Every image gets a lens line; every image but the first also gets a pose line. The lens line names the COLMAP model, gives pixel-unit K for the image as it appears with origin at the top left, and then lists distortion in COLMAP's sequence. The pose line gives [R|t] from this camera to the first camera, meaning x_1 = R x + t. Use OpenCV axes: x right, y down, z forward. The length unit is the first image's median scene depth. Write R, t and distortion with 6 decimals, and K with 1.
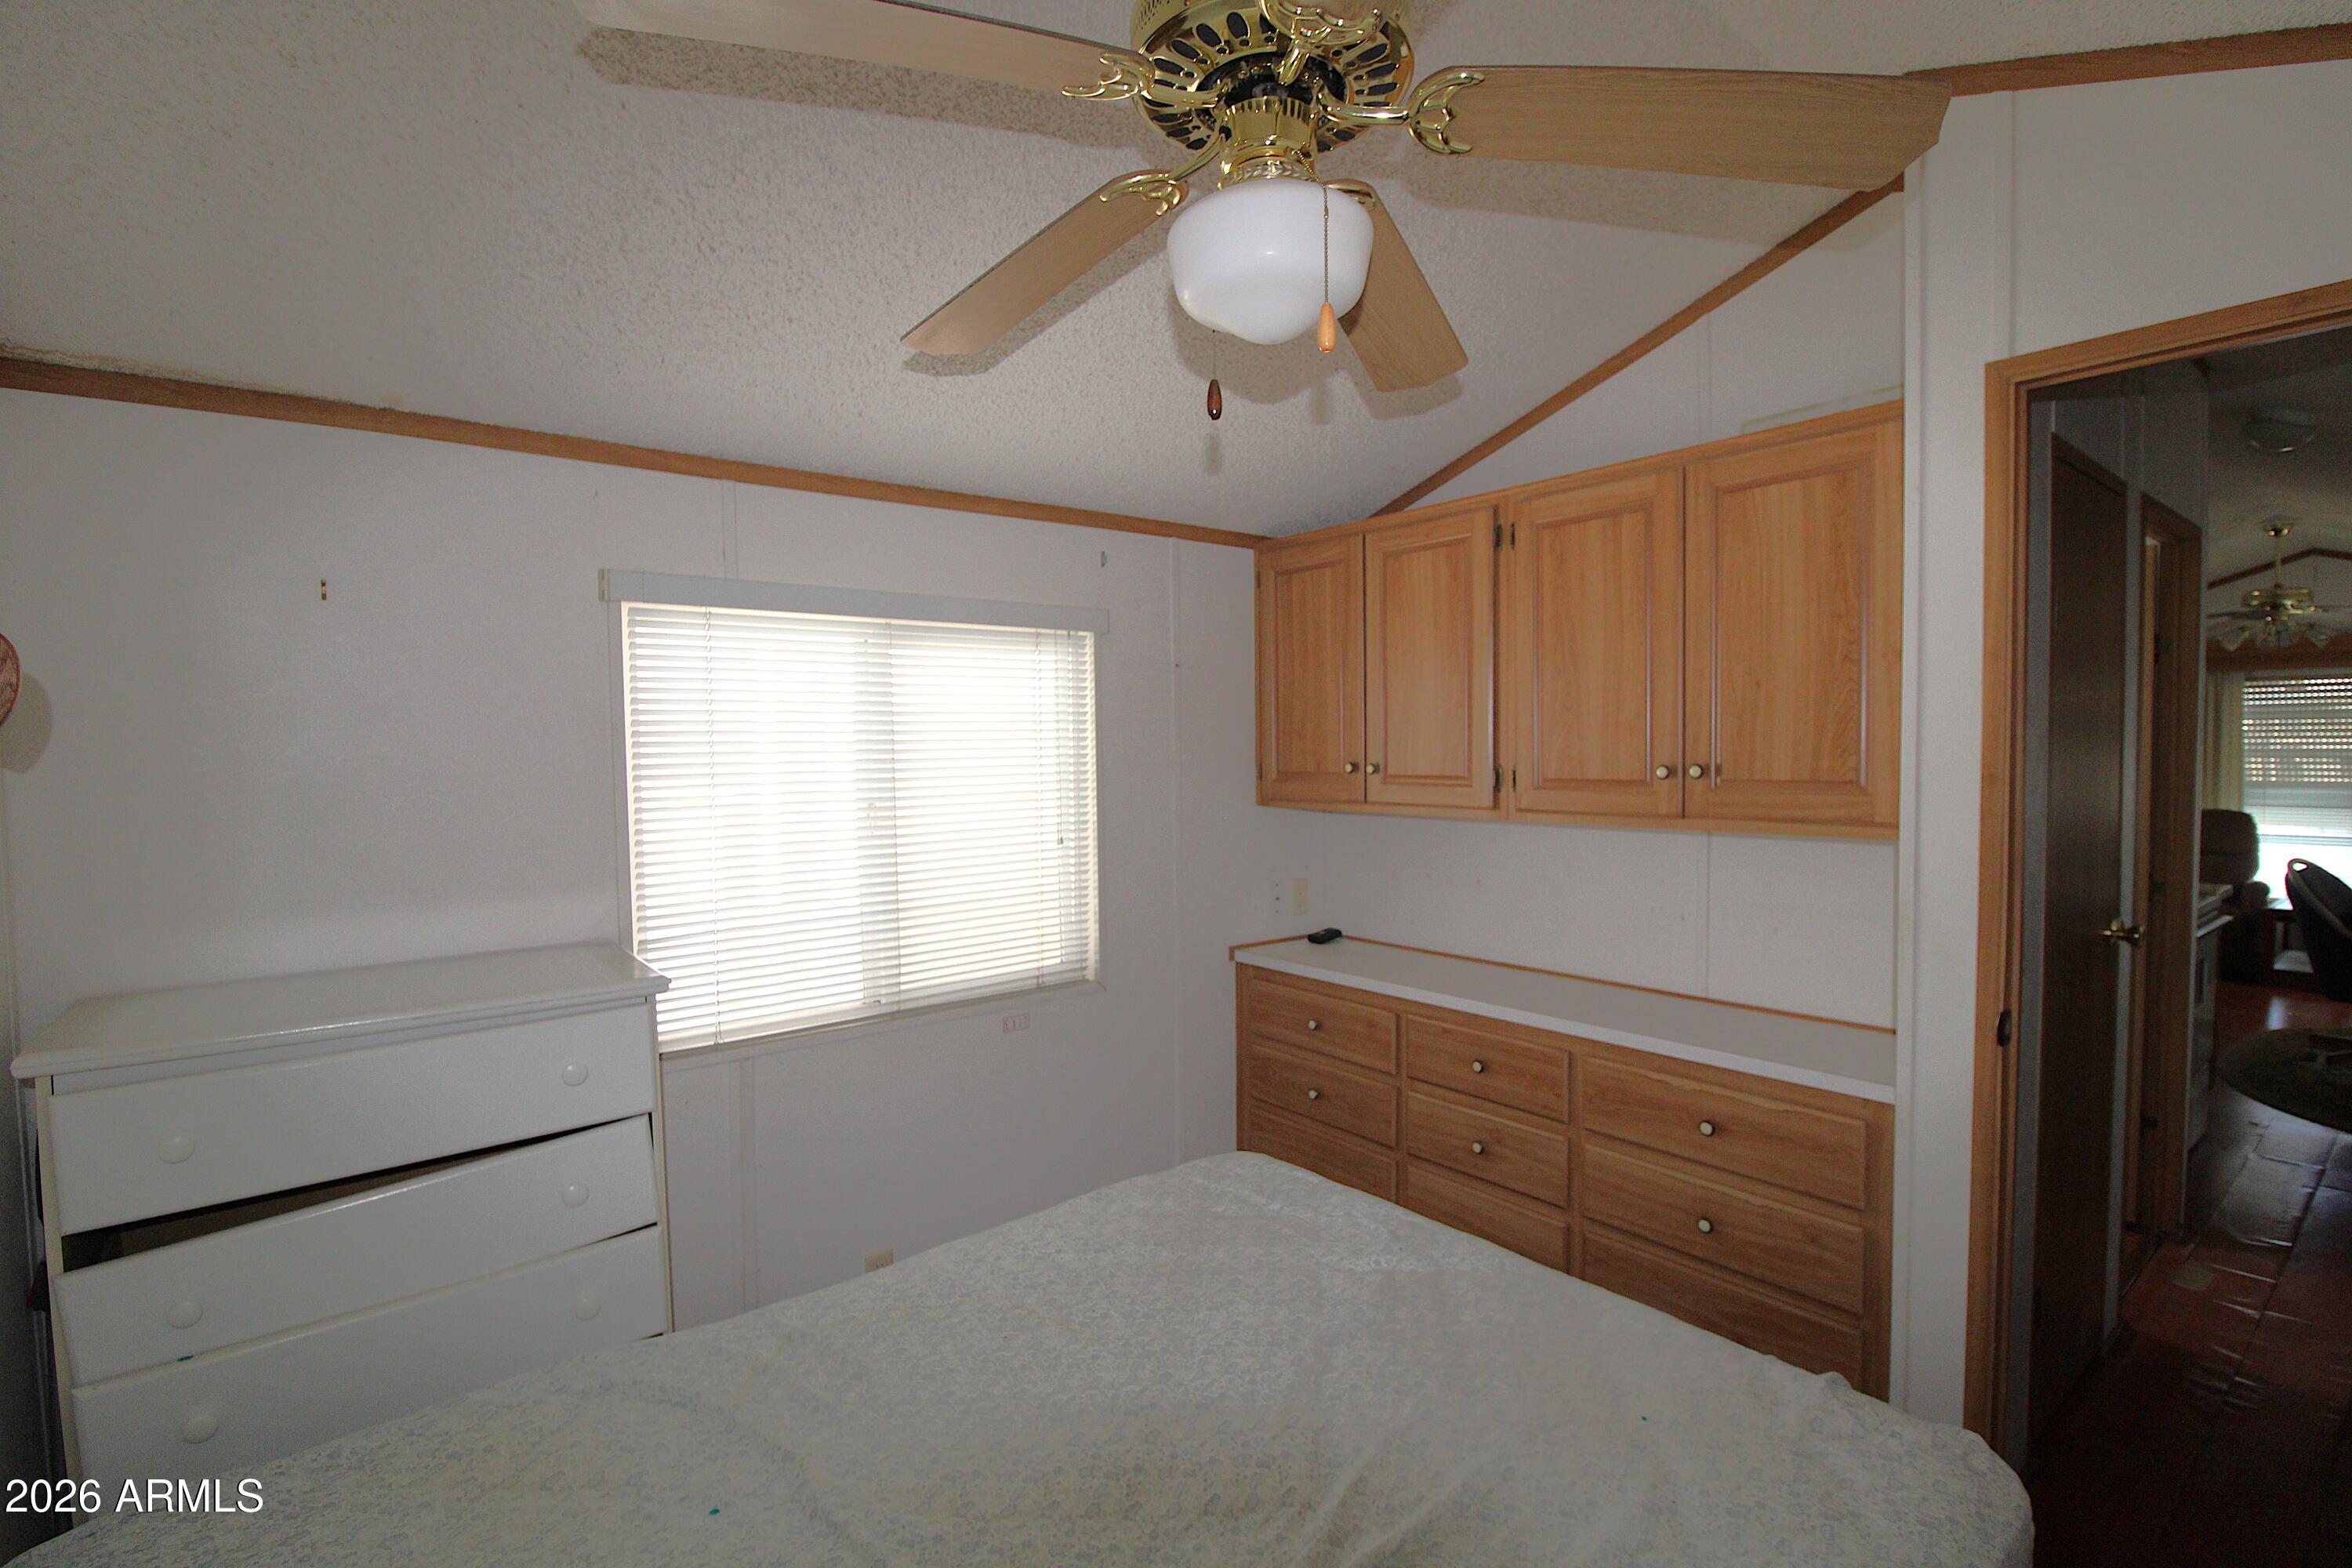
lens RADIAL K [[1091.8, 0, 1179.3], [0, 1091.8, 791.7], [0, 0, 1]] dist [-0.005350, -0.009712]
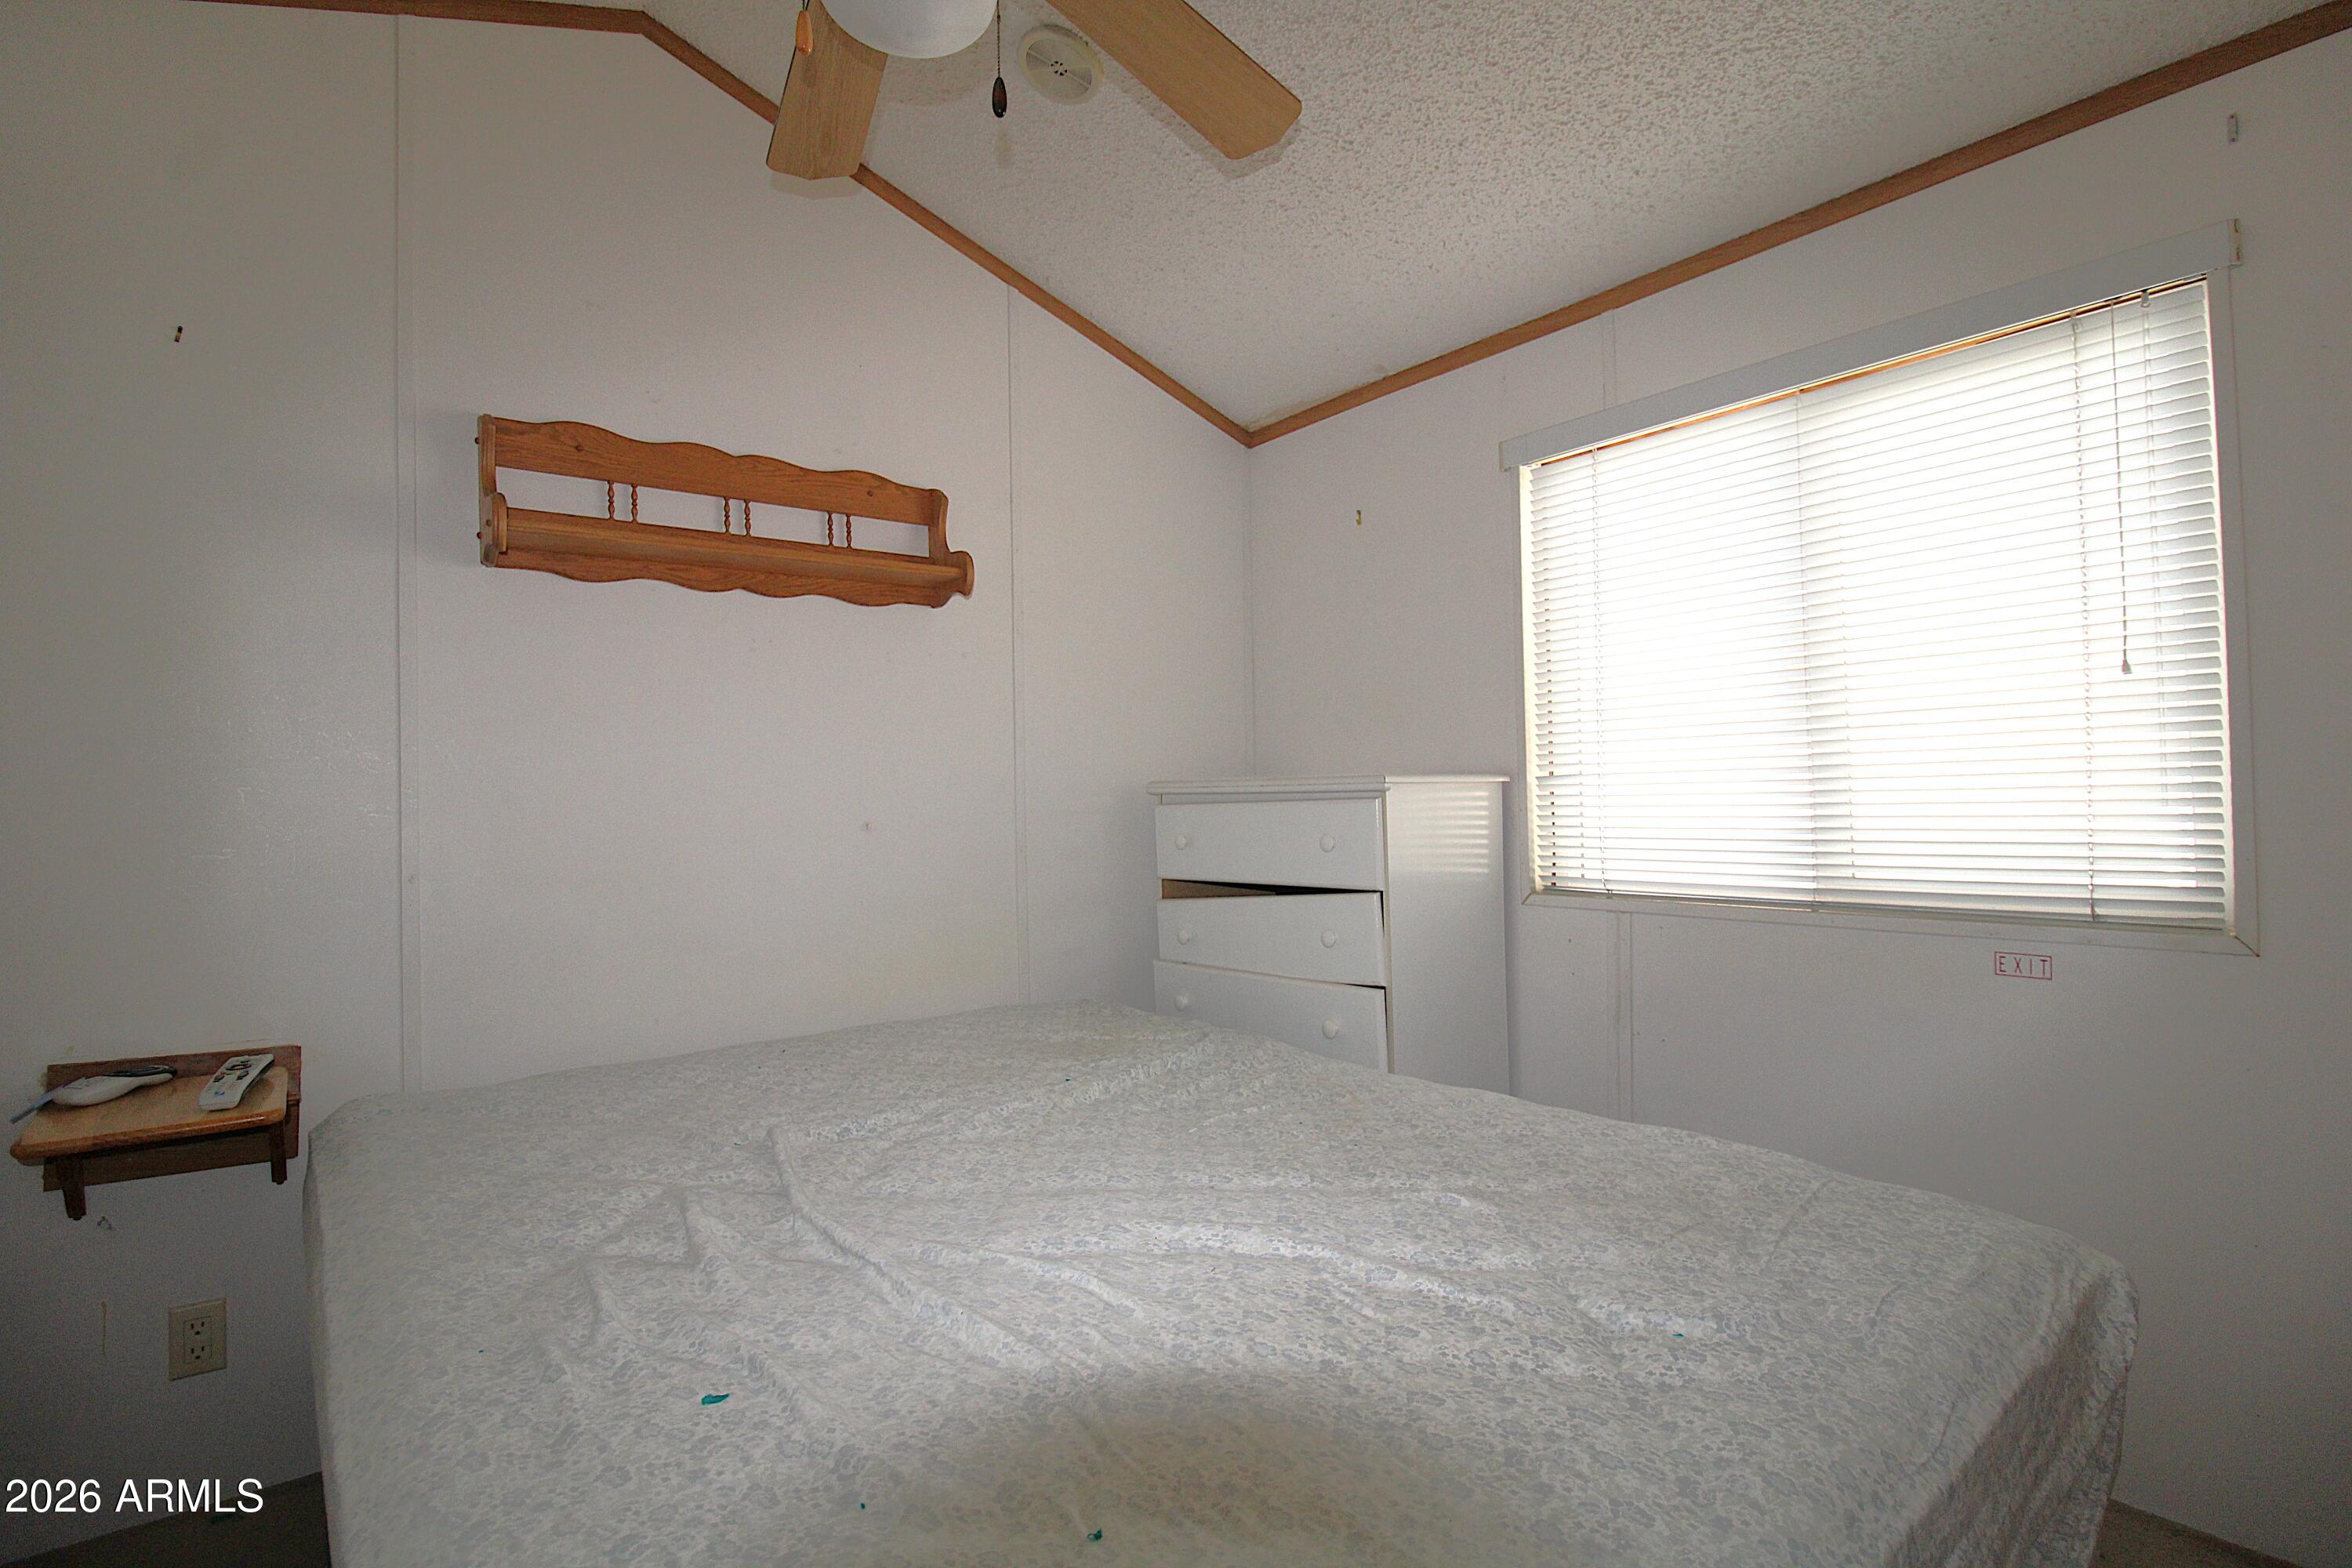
lens RADIAL K [[1091.8, 0, 1178.3], [0, 1091.8, 779.0], [0, 0, 1]] dist [-0.005350, -0.009712]
pose [[0.003702, 0.005592, -0.999978, 0.566740], [-0.016253, 0.999853, 0.005532, 0.136674], [0.999861, 0.016232, 0.003793, 0.631644]]
